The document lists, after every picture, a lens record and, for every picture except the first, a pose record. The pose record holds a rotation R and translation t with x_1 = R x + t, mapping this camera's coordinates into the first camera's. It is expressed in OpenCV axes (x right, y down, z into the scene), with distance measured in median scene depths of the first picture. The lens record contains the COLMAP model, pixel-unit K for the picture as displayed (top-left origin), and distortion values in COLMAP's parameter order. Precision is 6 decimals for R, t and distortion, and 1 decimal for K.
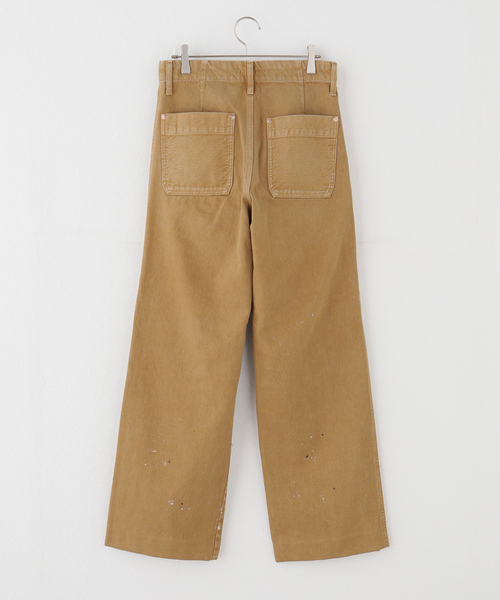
lens RADIAL K [[1088.9, 0, 249.2], [0, 1088.9, 301.8], [0, 0, 1]] dist [0.020480, 0.000000]
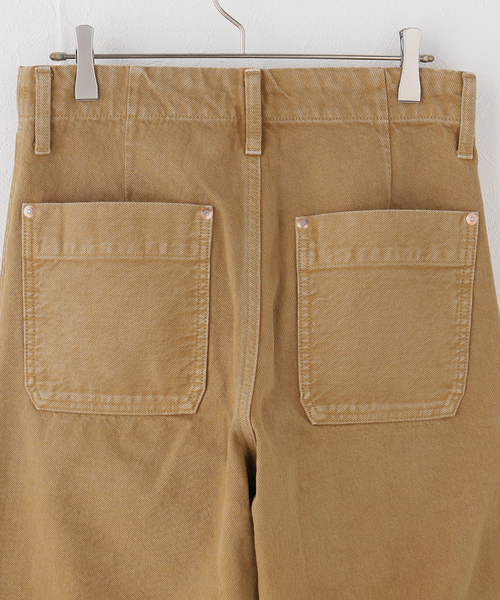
lens RADIAL K [[1012.5, 0, 231.2], [0, 1012.5, 268.6], [0, 0, 1]] dist [0.051735, 0.000000]
pose [[0.999945, 0.005210, 0.009150, -0.009752], [-0.005122, 0.999941, -0.009597, -0.146336], [-0.009200, 0.009550, 0.999912, 0.639567]]
